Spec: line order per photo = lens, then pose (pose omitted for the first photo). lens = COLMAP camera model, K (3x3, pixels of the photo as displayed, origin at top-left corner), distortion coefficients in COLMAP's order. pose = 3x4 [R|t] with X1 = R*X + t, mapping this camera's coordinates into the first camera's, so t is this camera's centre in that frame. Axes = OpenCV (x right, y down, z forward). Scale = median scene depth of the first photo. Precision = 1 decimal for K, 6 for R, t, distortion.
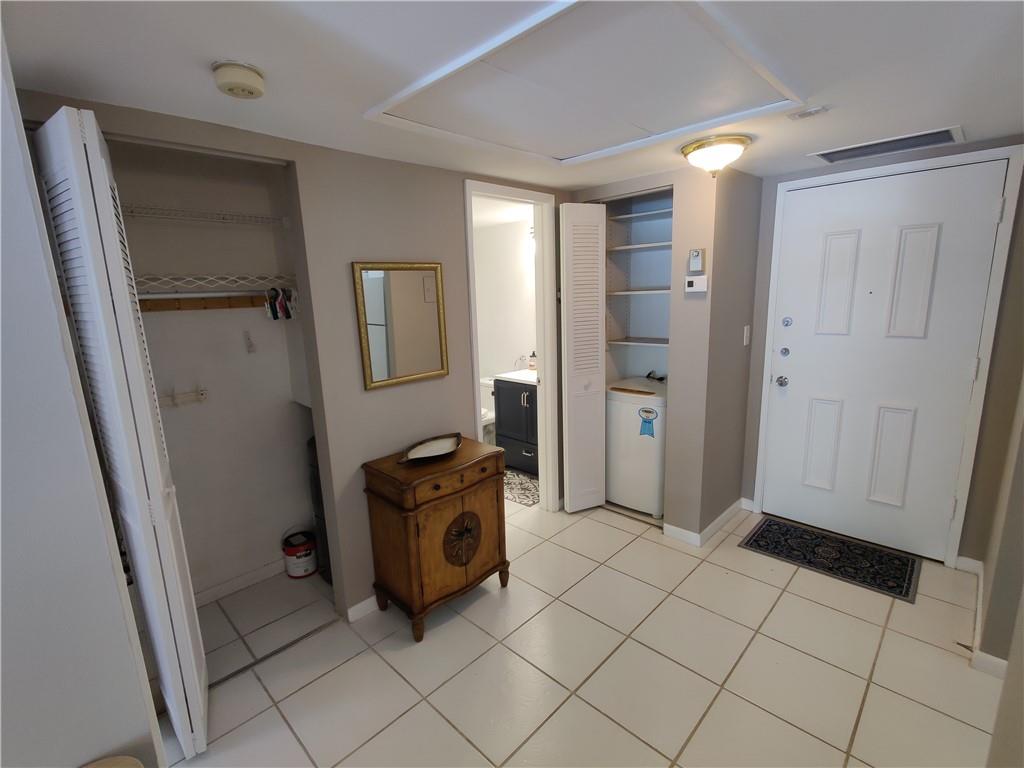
lens RADIAL K [[478.6, 0, 508.1], [0, 478.6, 390.3], [0, 0, 1]] dist [0.005949, -0.005352]
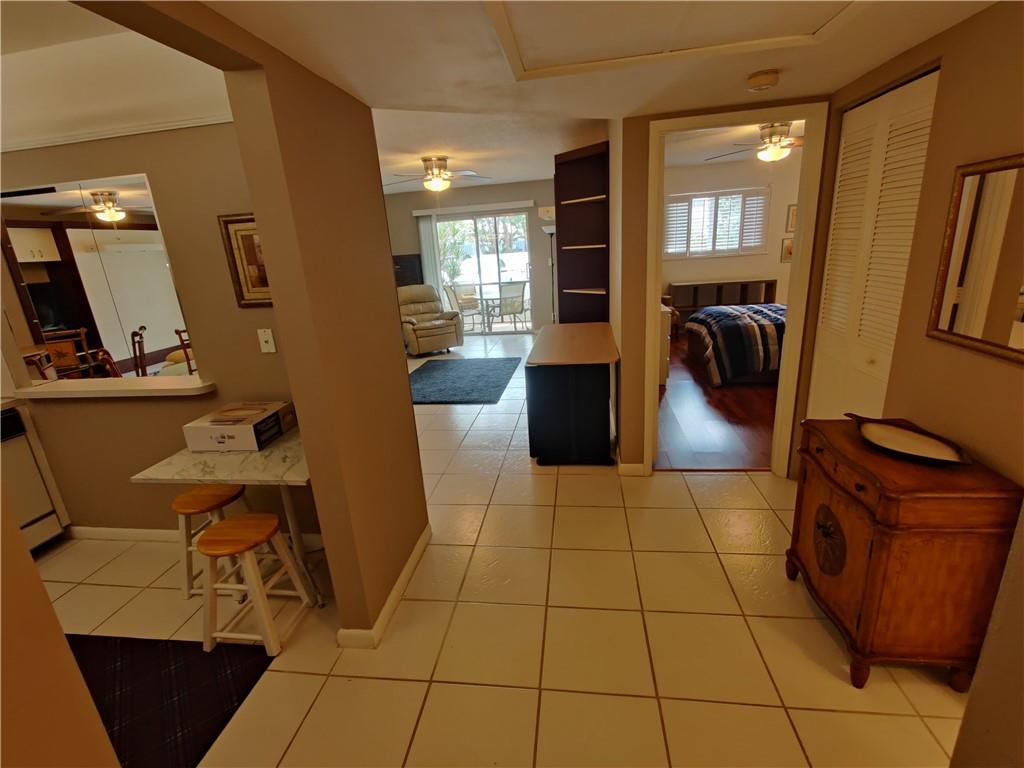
lens RADIAL K [[478.6, 0, 504.5], [0, 478.6, 390.9], [0, 0, 1]] dist [0.005949, -0.005352]
pose [[-0.803668, 0.263639, -0.533490, 0.669480], [-0.020198, 0.883903, 0.467233, -0.259227], [0.594735, 0.386276, -0.705040, 1.102266]]
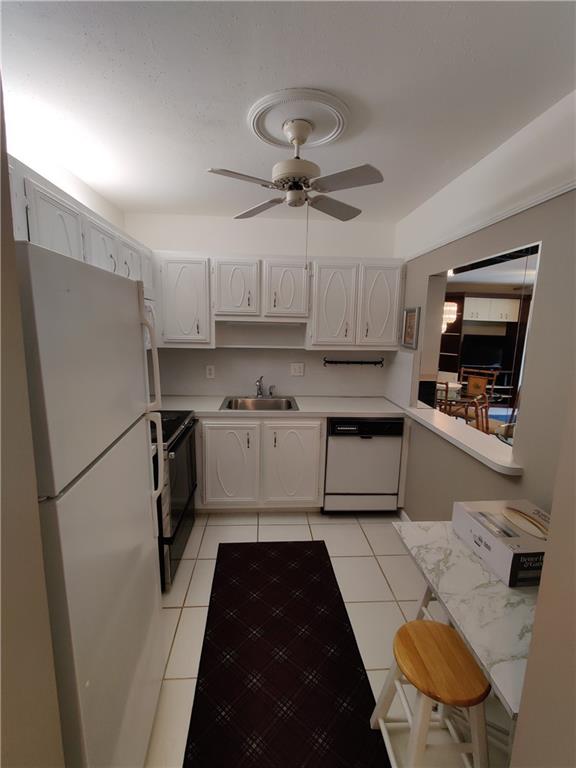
lens RADIAL K [[358.9, 0, 287.7], [0, 358.9, 381.2], [0, 0, 1]] dist [0.005949, -0.005352]
pose [[-0.756232, -0.085790, 0.648655, 0.522864], [0.133863, 0.950112, 0.281723, -0.187836], [-0.640464, 0.299879, -0.707021, 0.708638]]
